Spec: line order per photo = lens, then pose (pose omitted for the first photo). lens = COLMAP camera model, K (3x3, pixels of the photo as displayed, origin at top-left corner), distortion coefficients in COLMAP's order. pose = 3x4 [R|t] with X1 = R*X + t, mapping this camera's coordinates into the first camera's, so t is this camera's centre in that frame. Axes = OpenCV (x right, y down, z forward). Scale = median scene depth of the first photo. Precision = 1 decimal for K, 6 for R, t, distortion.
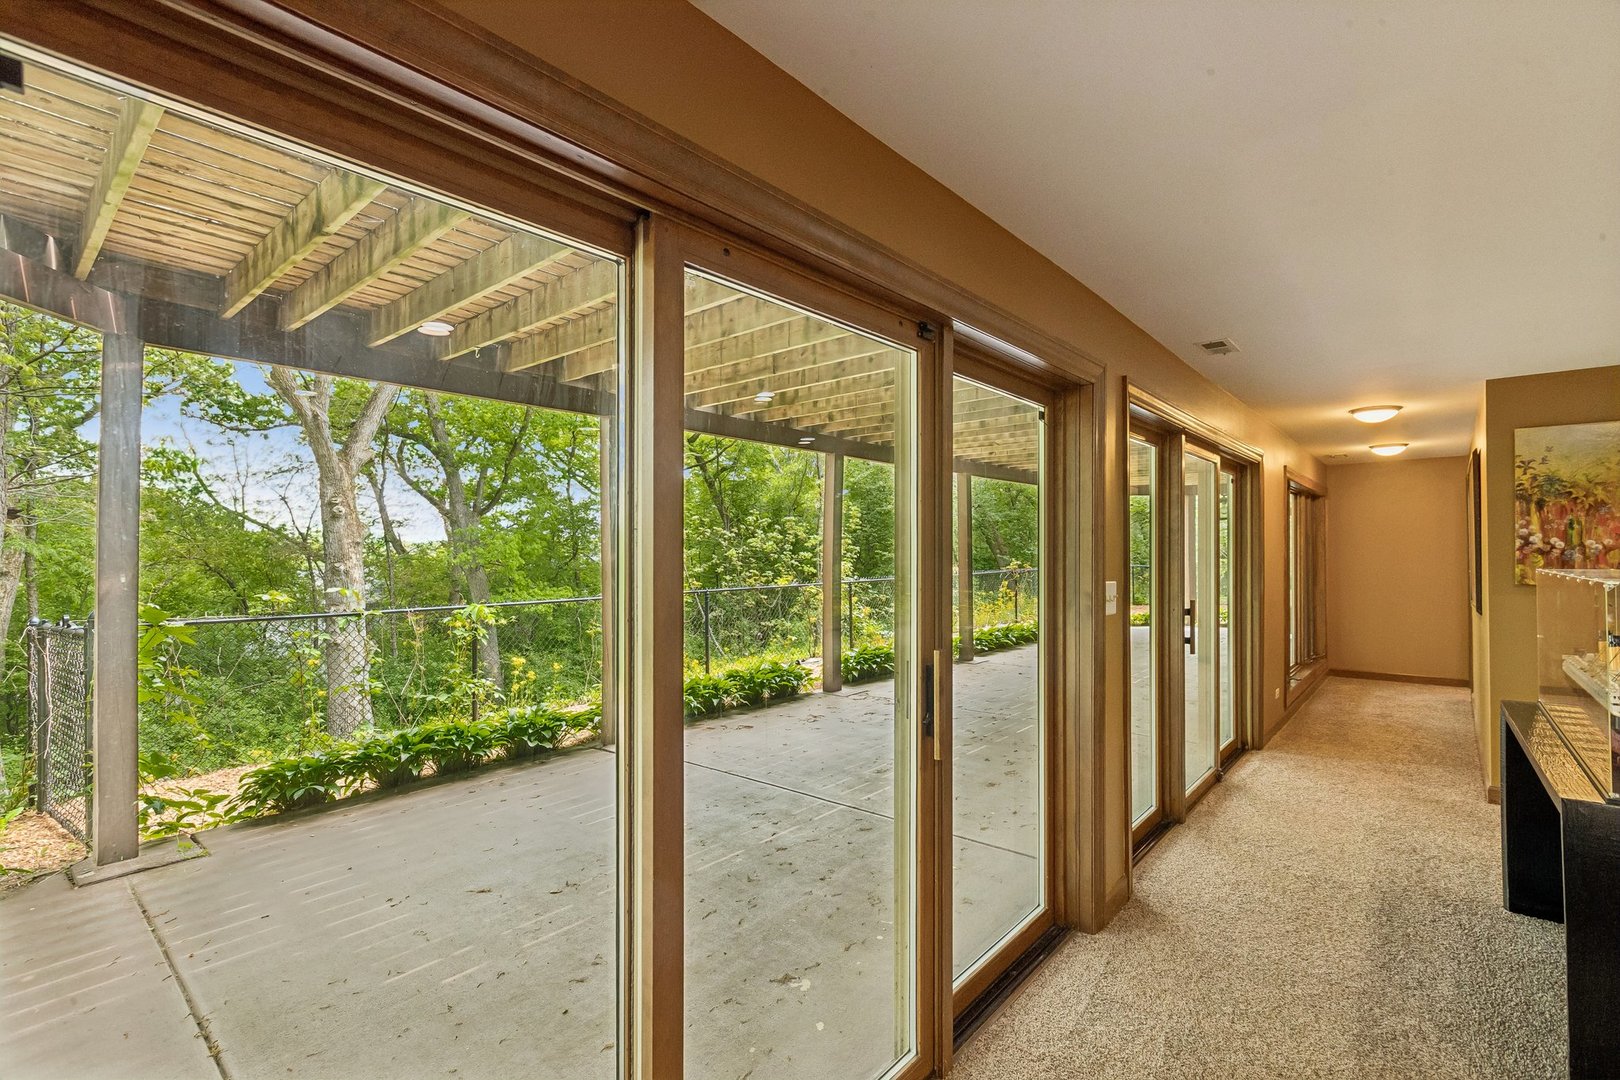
lens RADIAL K [[745.2, 0, 809.2], [0, 745.2, 542.8], [0, 0, 1]] dist [0.017504, 0.000559]
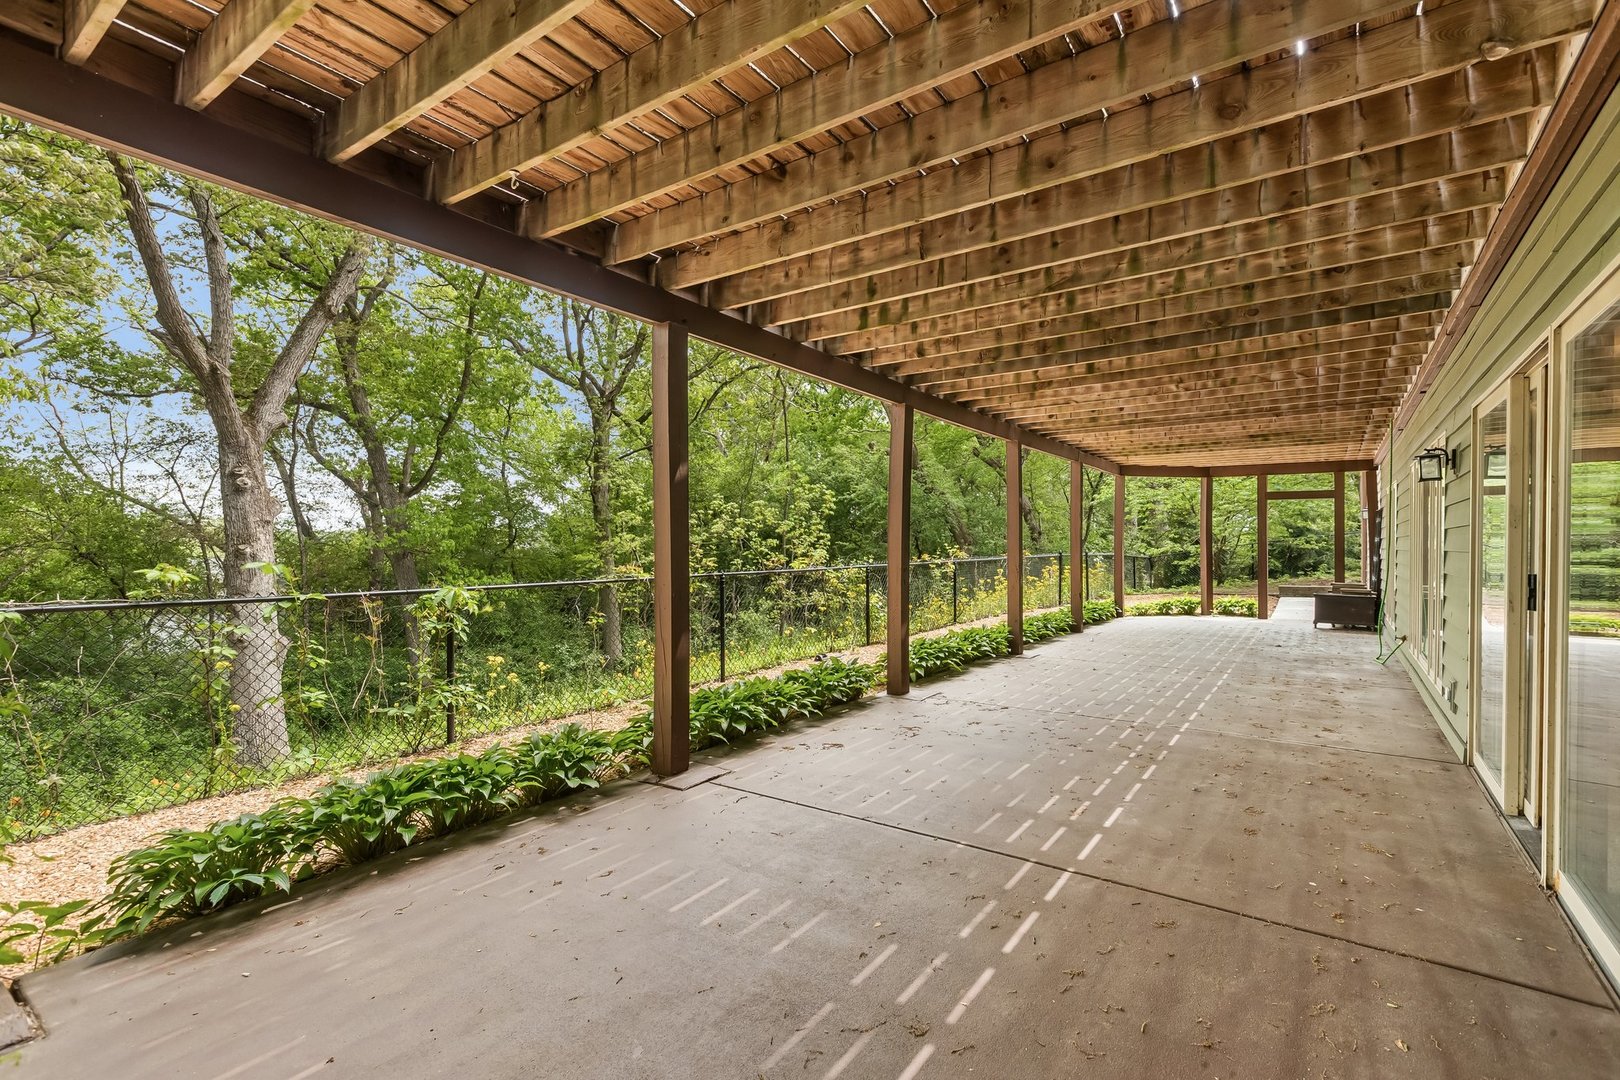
lens RADIAL K [[745.2, 0, 811.4], [0, 745.2, 543.5], [0, 0, 1]] dist [0.017504, 0.000559]
pose [[0.995520, 0.005948, 0.094363, -0.060626], [-0.006949, 0.999923, 0.010286, 0.010818], [-0.094295, -0.010896, 0.995485, 0.082030]]
